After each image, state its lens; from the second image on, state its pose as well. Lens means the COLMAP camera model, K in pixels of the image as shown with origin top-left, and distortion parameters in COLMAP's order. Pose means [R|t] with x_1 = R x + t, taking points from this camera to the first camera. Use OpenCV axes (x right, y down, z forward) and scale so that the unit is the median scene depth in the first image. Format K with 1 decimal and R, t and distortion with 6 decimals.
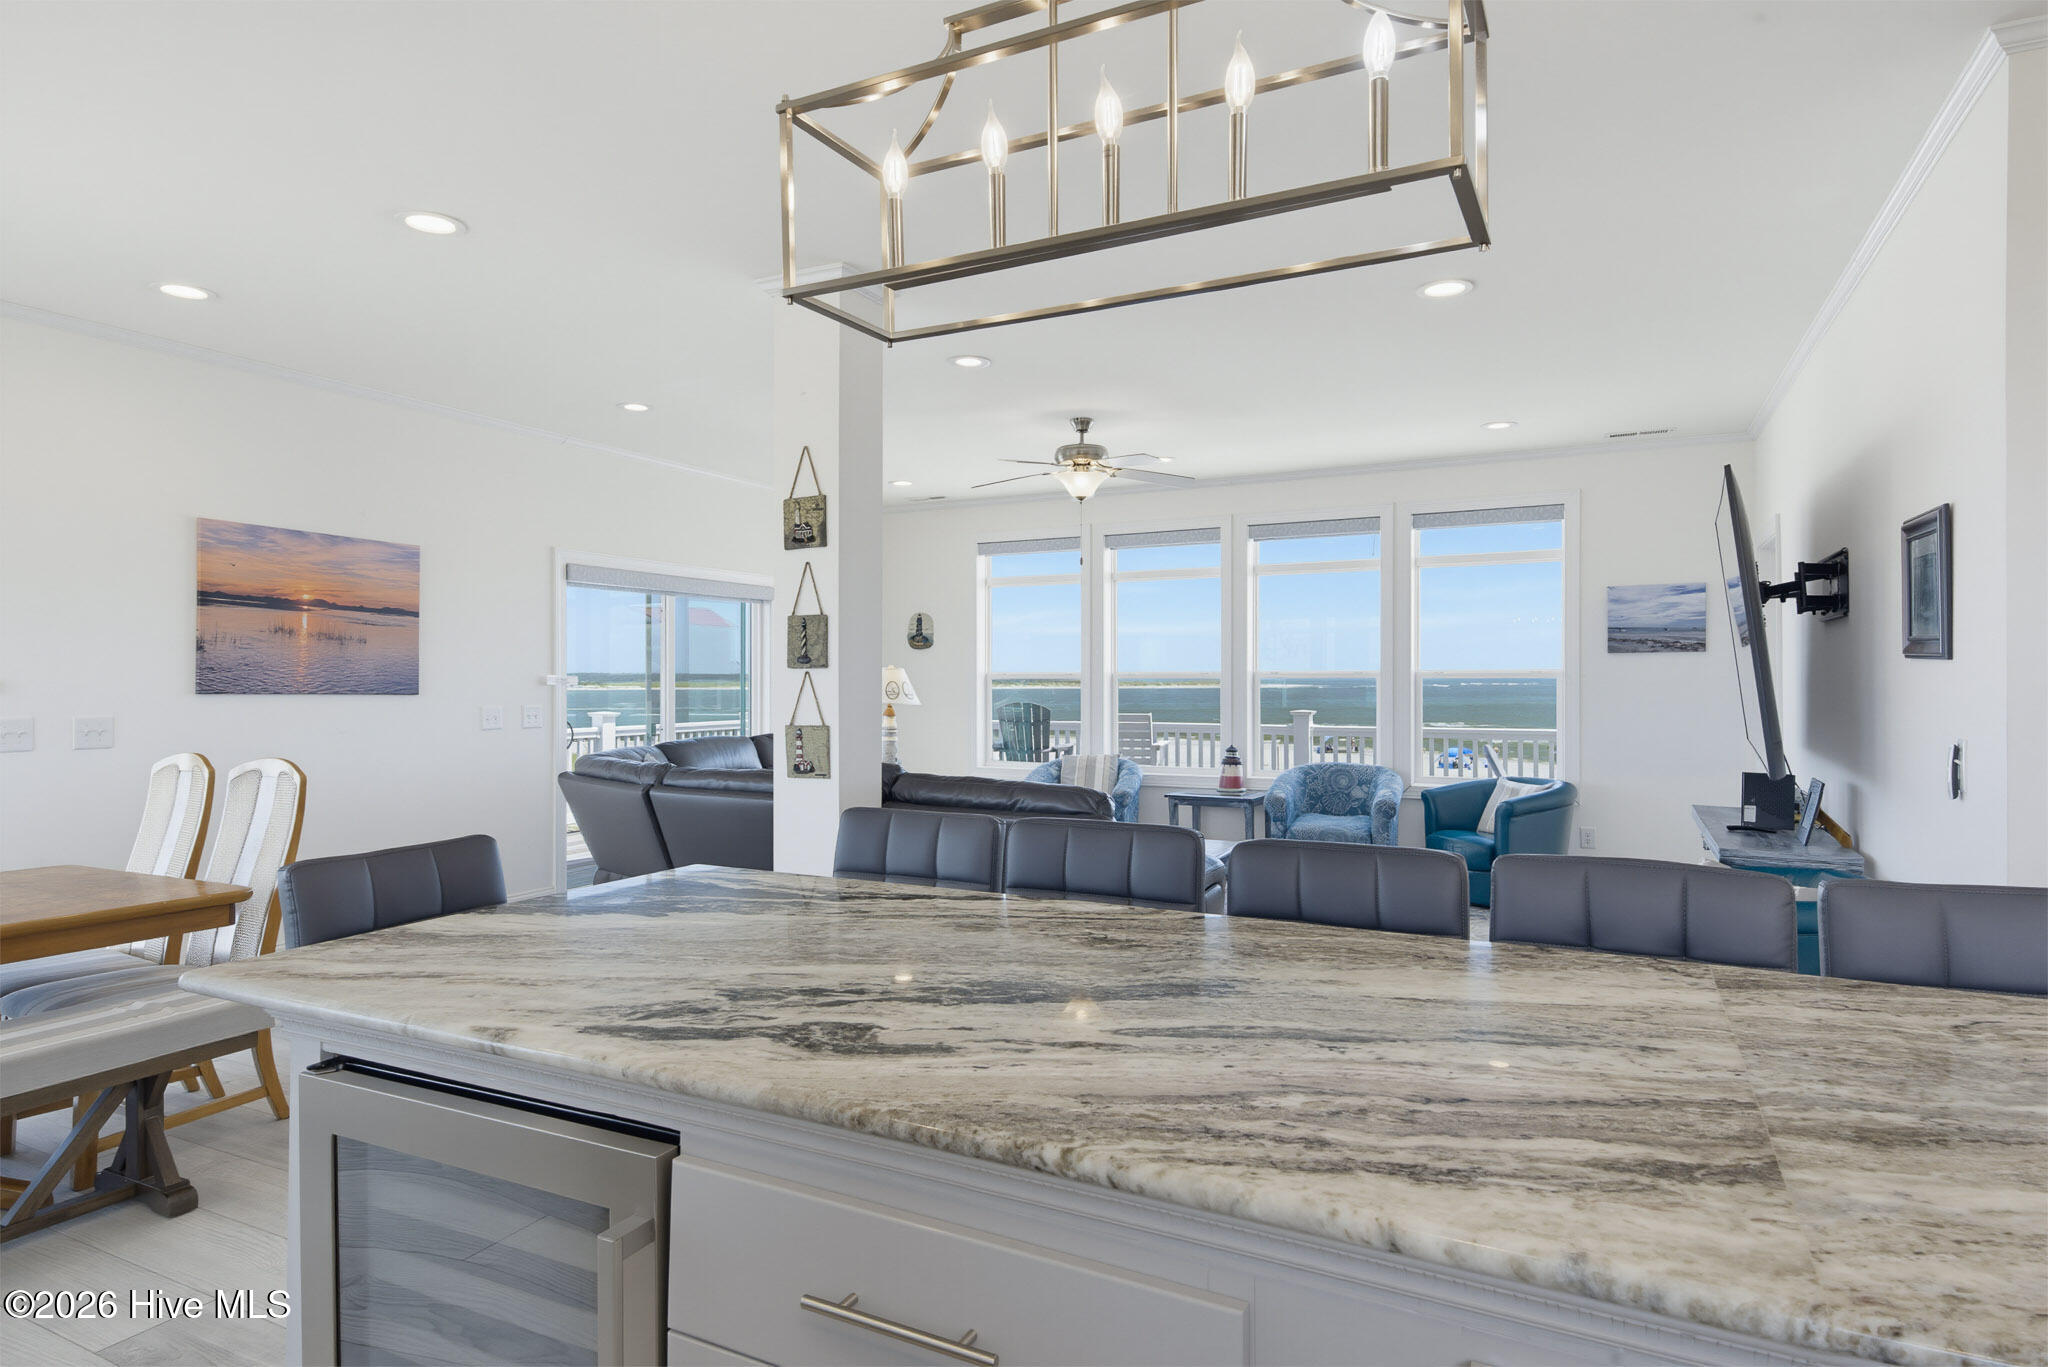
lens RADIAL K [[1120.5, 0, 1019.8], [0, 1120.5, 666.0], [0, 0, 1]] dist [0.031592, -0.011199]
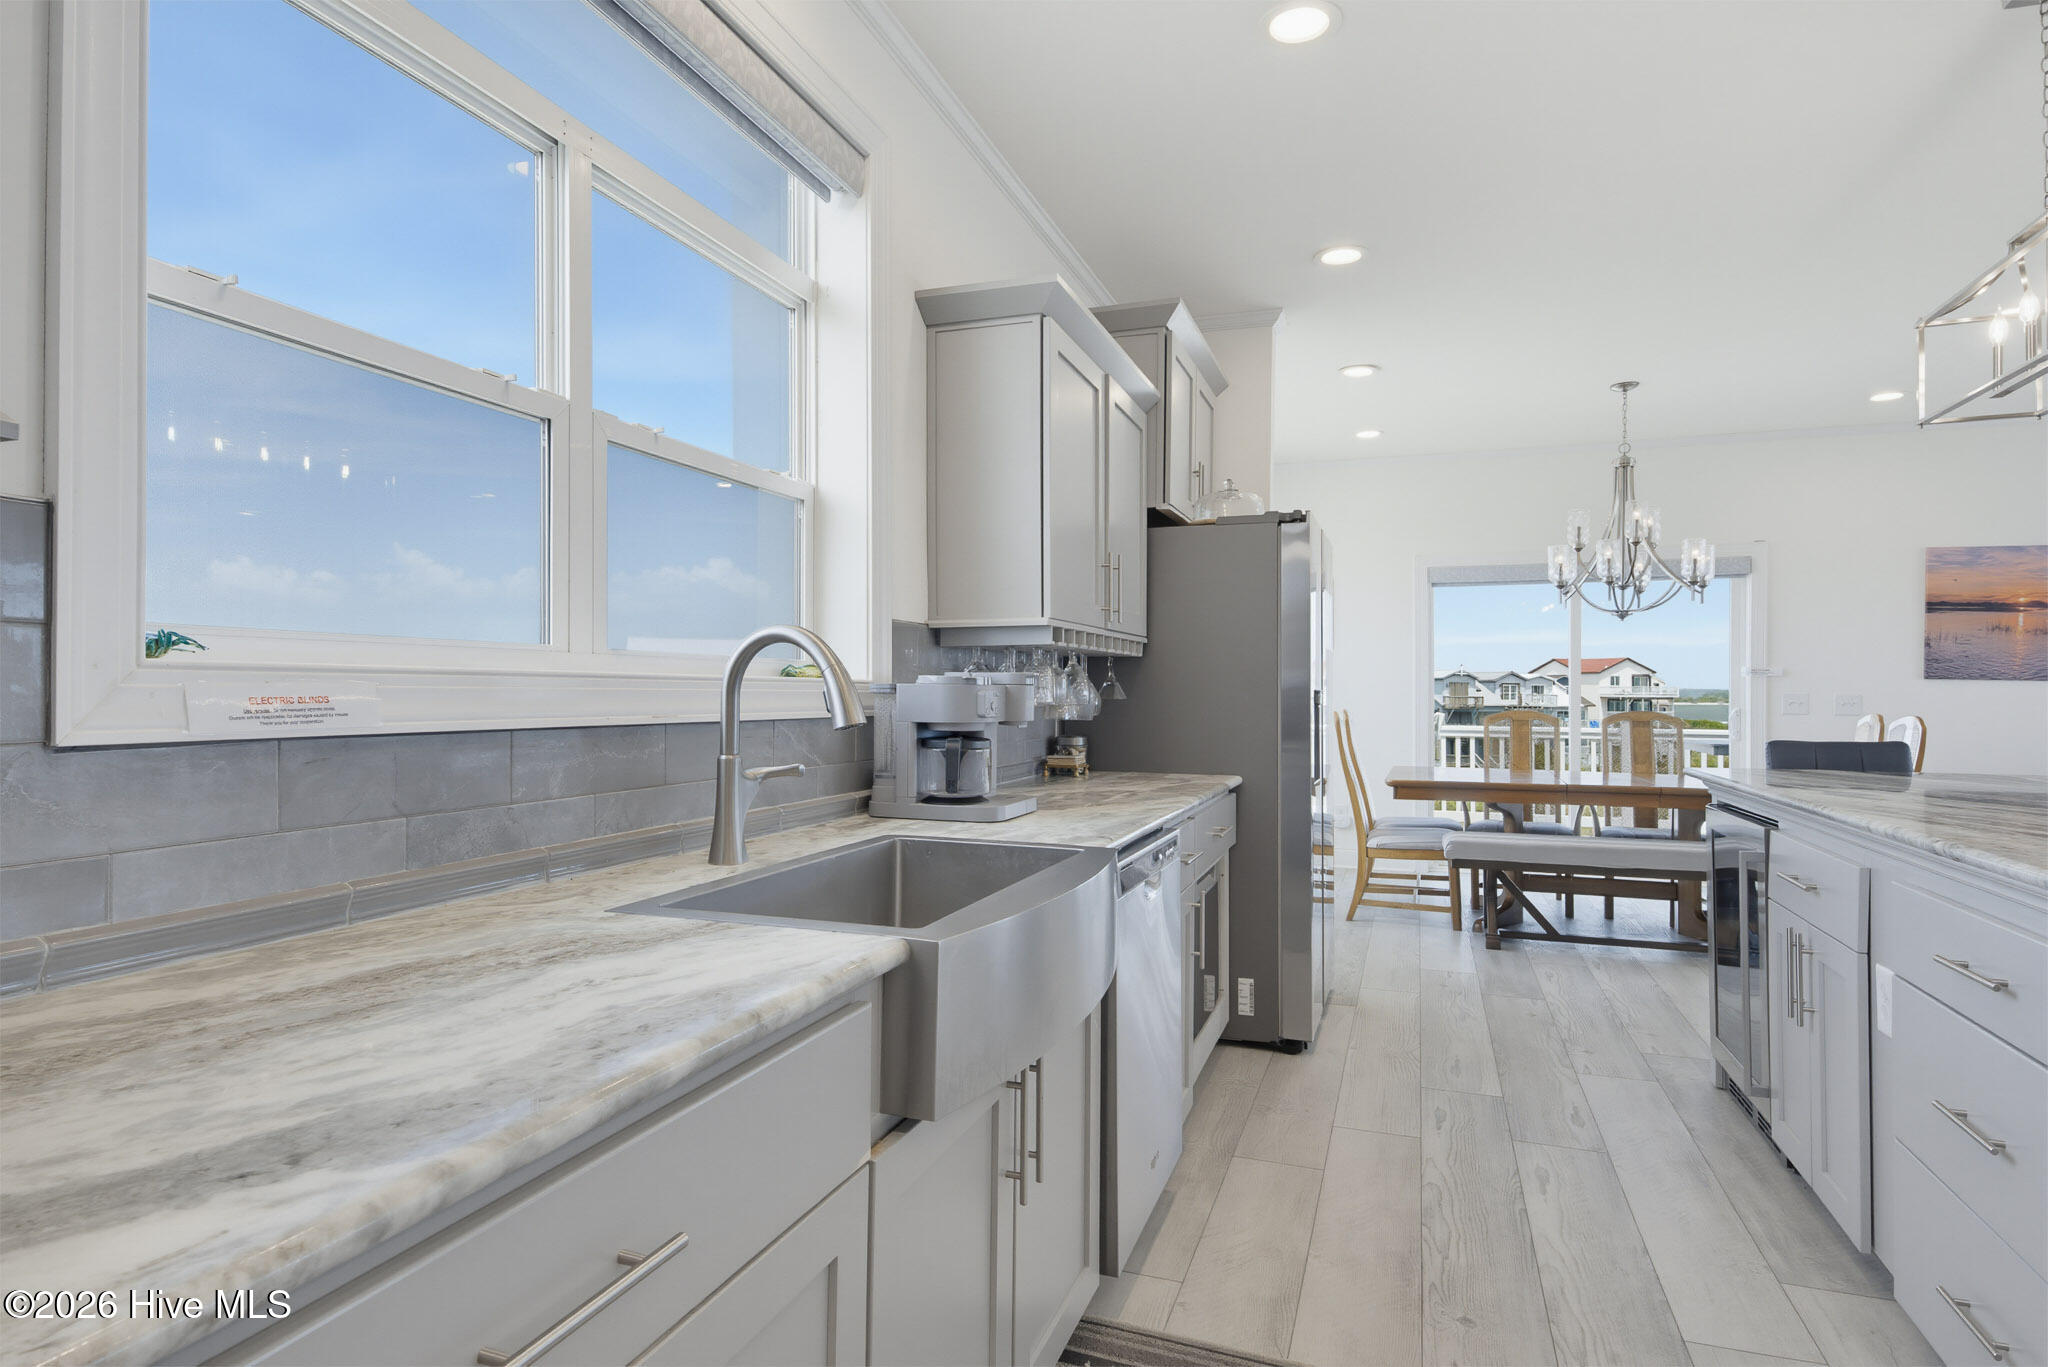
lens RADIAL K [[1120.5, 0, 1018.7], [0, 1120.5, 682.9], [0, 0, 1]] dist [0.031592, -0.011199]
pose [[0.119555, -0.003544, -0.992821, 0.444013], [0.004373, 0.999986, -0.003043, 0.026402], [0.992818, -0.003977, 0.119569, -0.208386]]
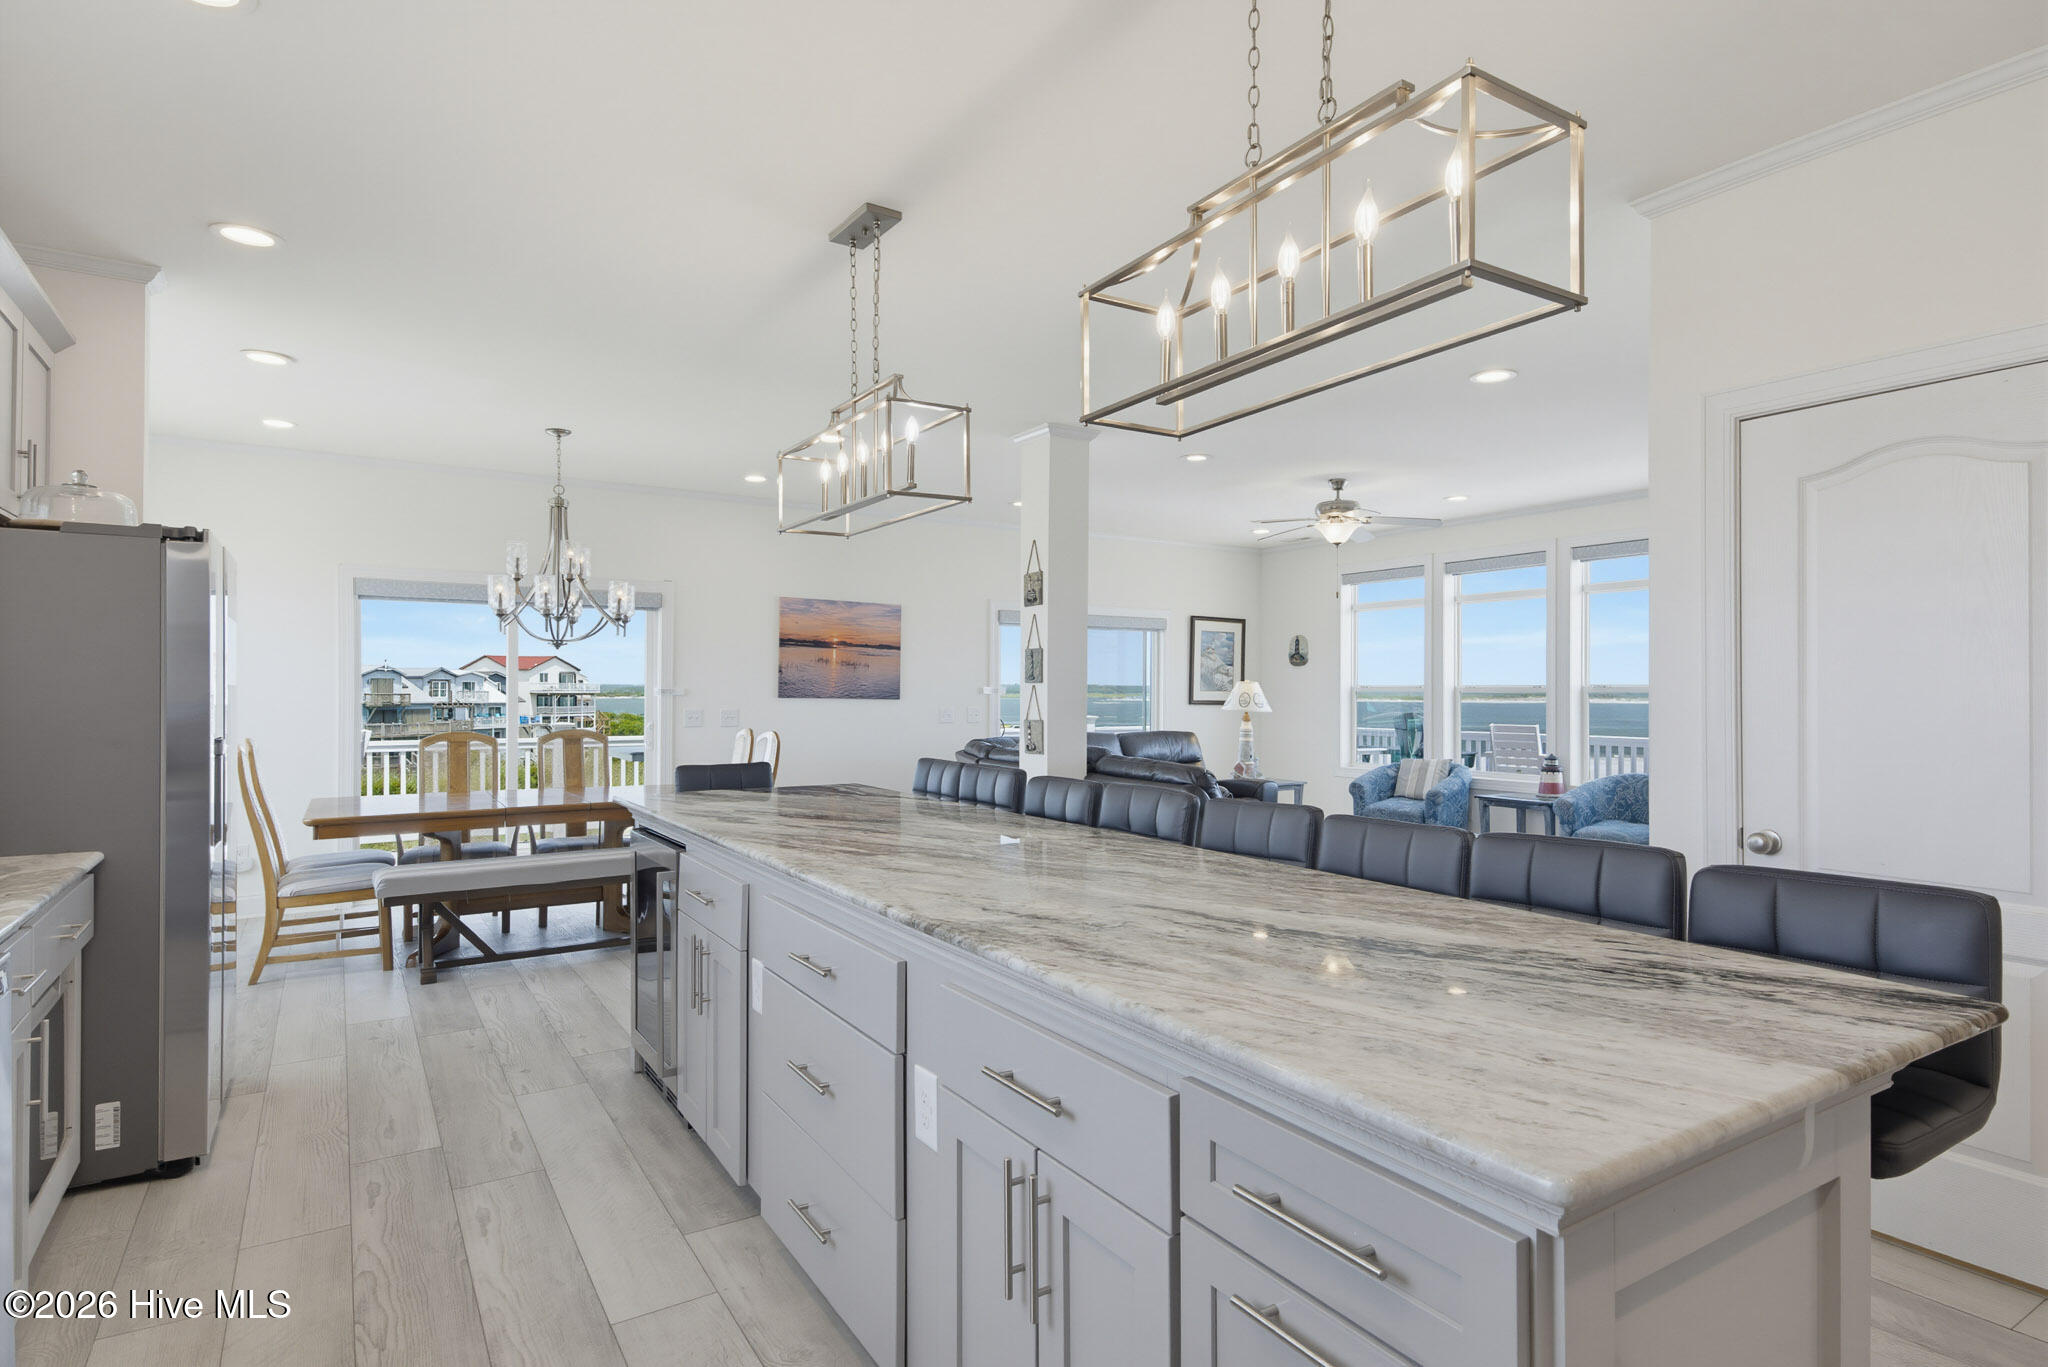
lens RADIAL K [[1098.6, 0, 1045.3], [0, 1098.6, 681.7], [0, 0, 1]] dist [0.023783, -0.011538]
pose [[0.858579, -0.000169, -0.512682, 0.451329], [0.001739, 0.999995, 0.002584, -0.003060], [0.512679, -0.003110, 0.858575, -0.221216]]
